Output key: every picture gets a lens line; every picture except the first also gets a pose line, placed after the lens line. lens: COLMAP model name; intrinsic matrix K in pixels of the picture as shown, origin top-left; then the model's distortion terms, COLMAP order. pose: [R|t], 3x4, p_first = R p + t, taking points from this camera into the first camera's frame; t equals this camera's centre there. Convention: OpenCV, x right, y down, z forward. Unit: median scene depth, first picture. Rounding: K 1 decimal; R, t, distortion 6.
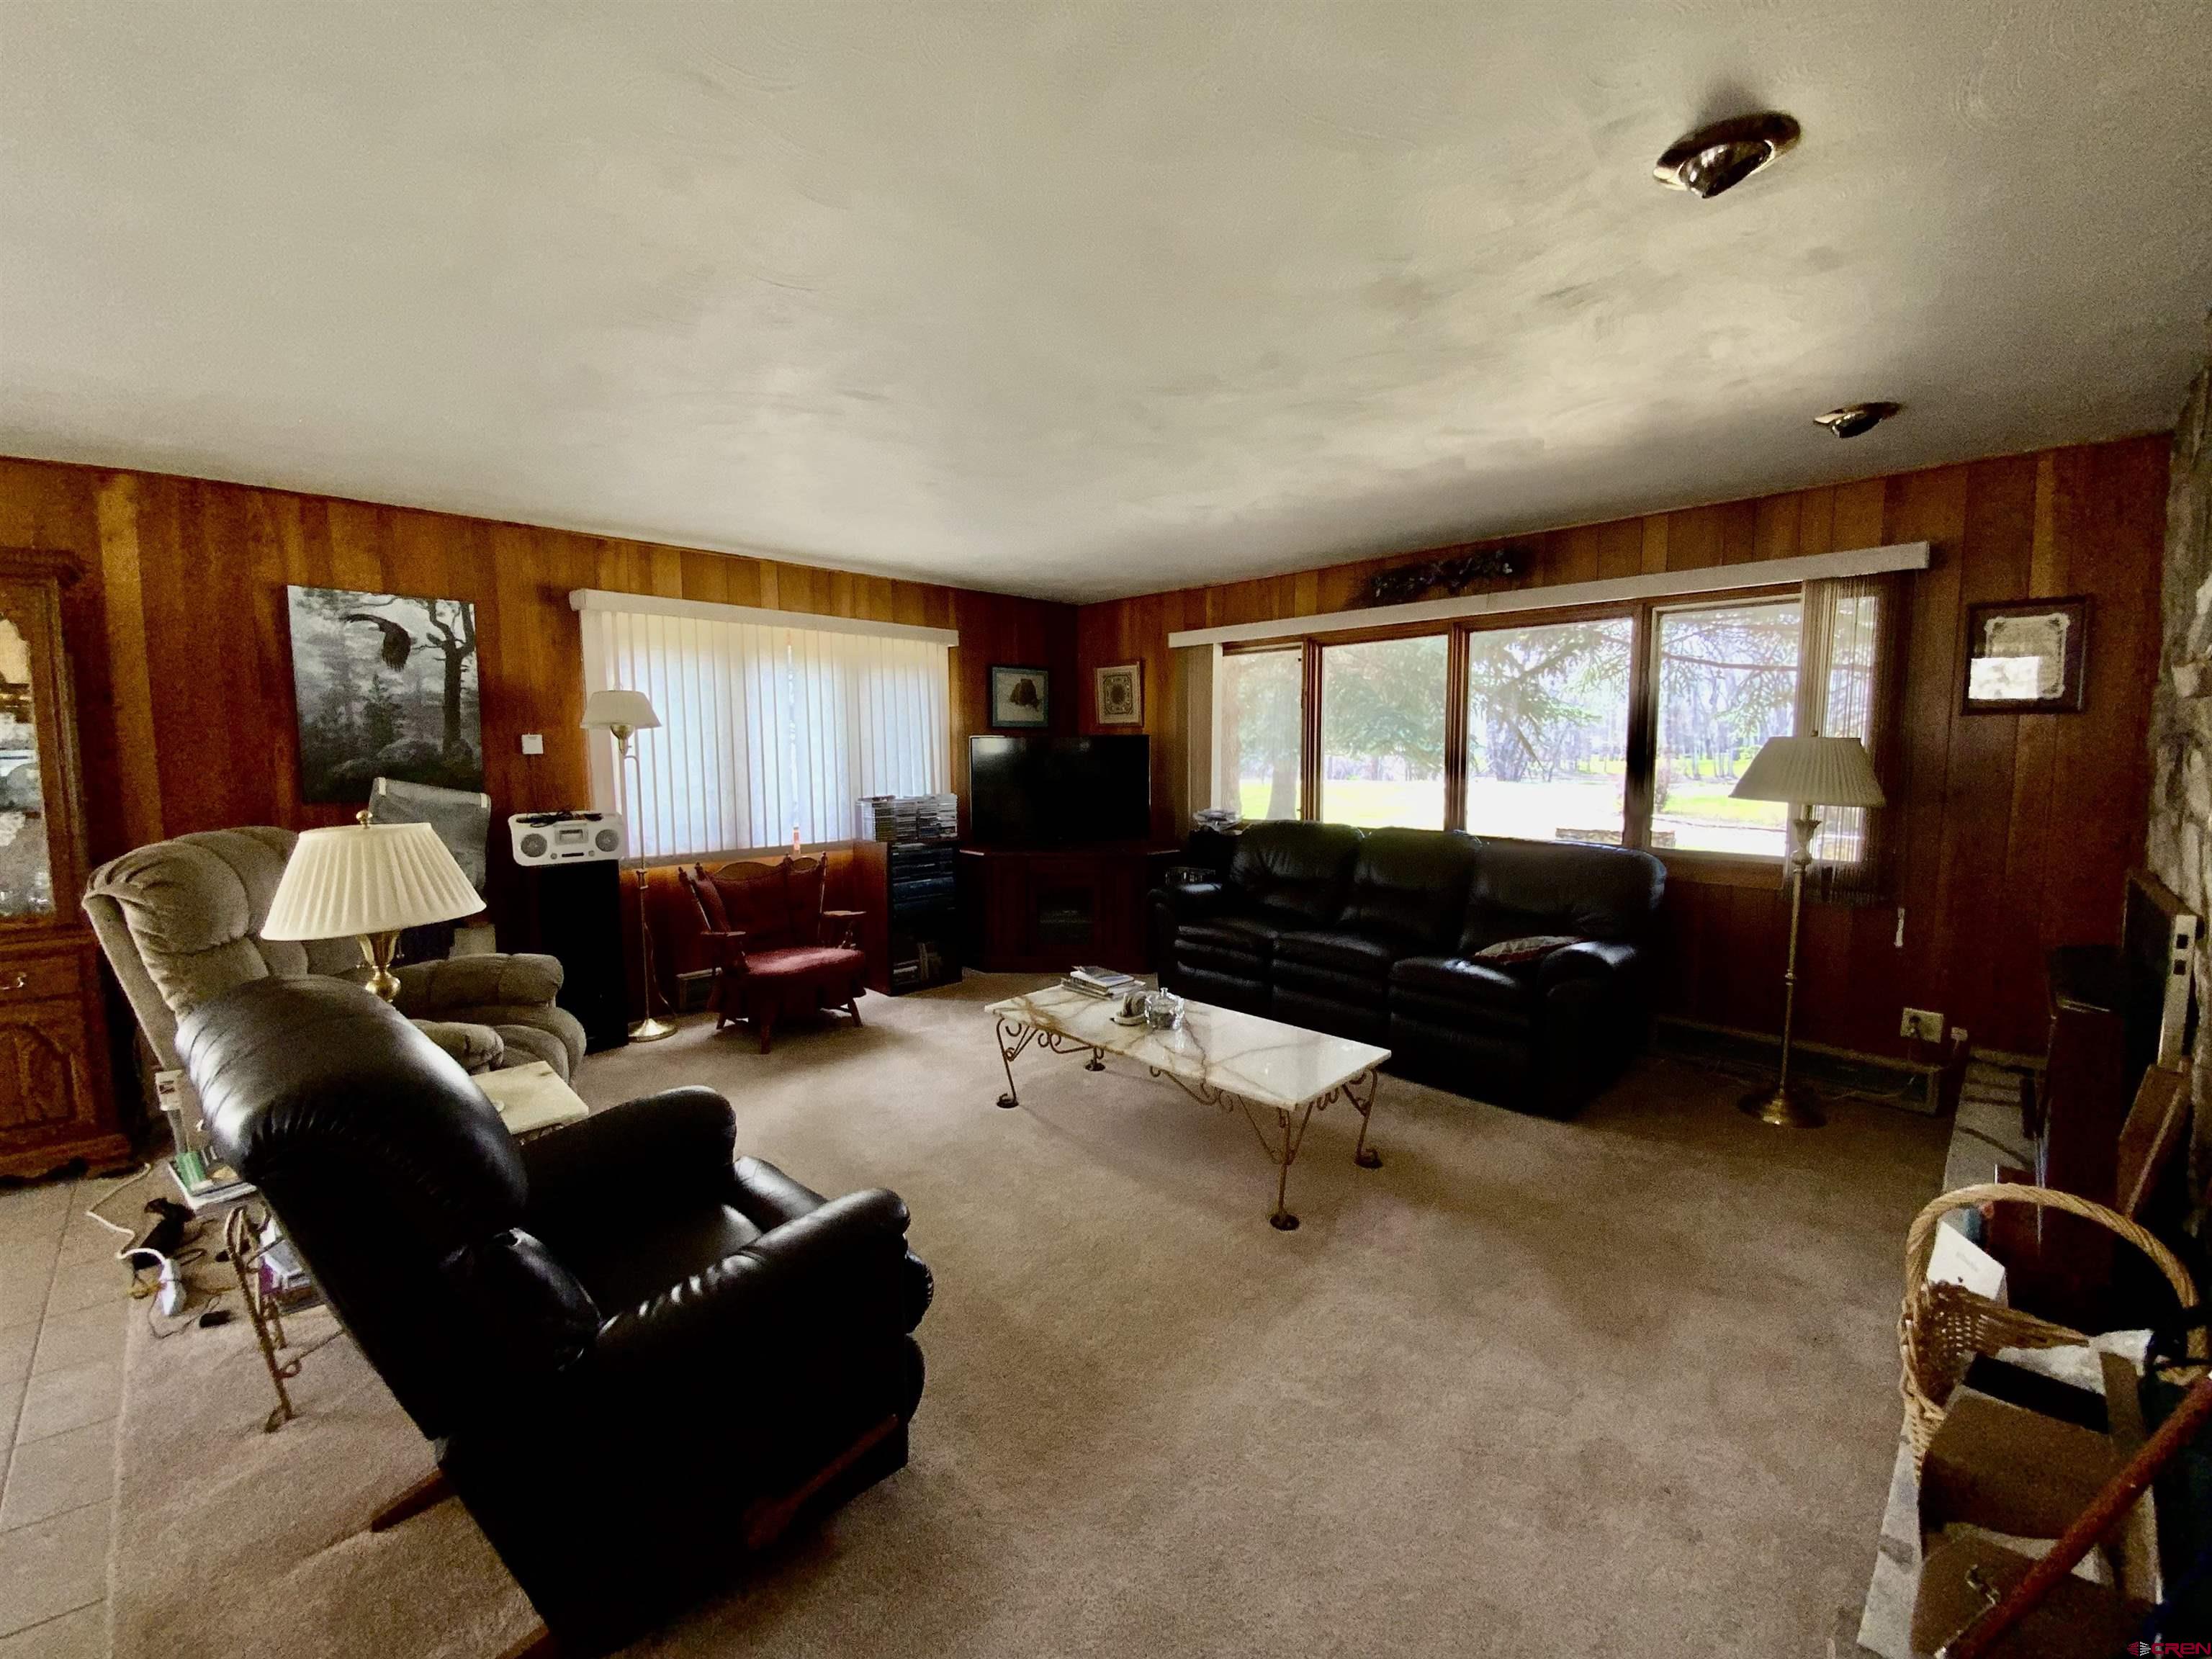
lens RADIAL K [[889.8, 0, 1106.1], [0, 889.8, 836.4], [0, 0, 1]] dist [0.026387, -0.022906]
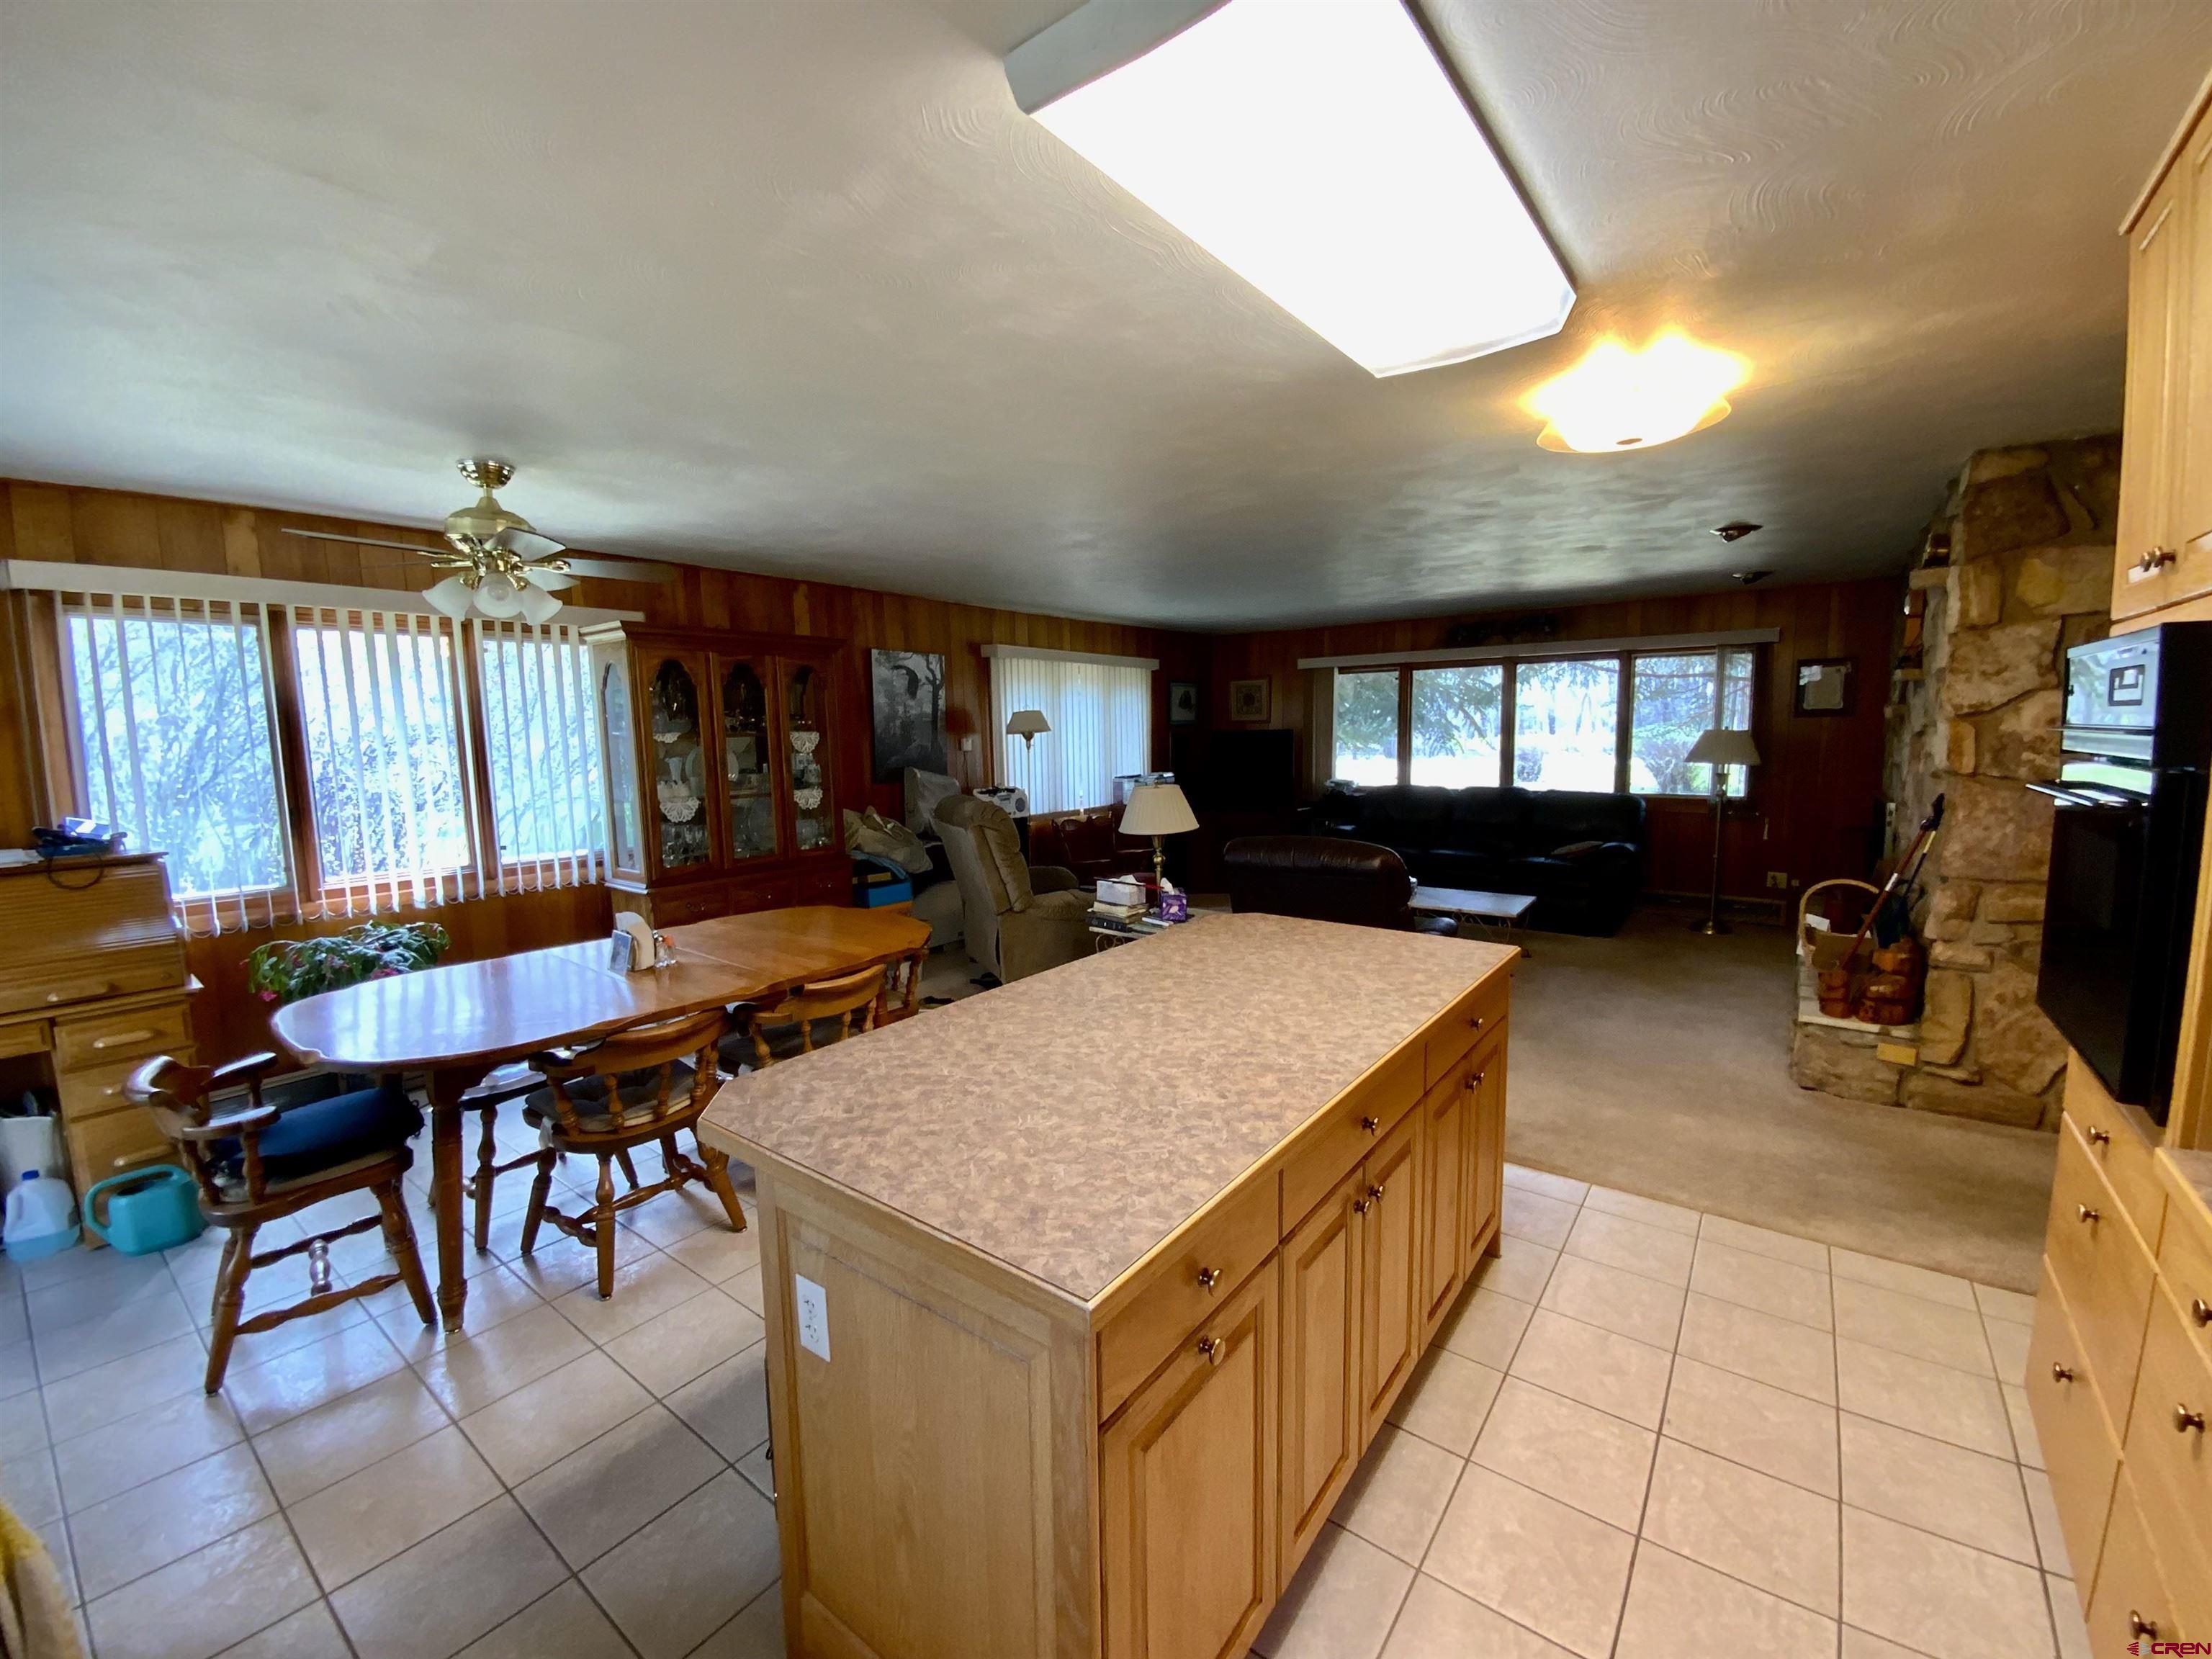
lens RADIAL K [[894.9, 0, 1109.1], [0, 894.9, 834.7], [0, 0, 1]] dist [0.008712, -0.011862]
pose [[0.990989, -0.030773, 0.130359, -0.640019], [0.028903, 0.999451, 0.016216, 0.037926], [-0.130787, -0.012303, 0.991334, -0.605010]]
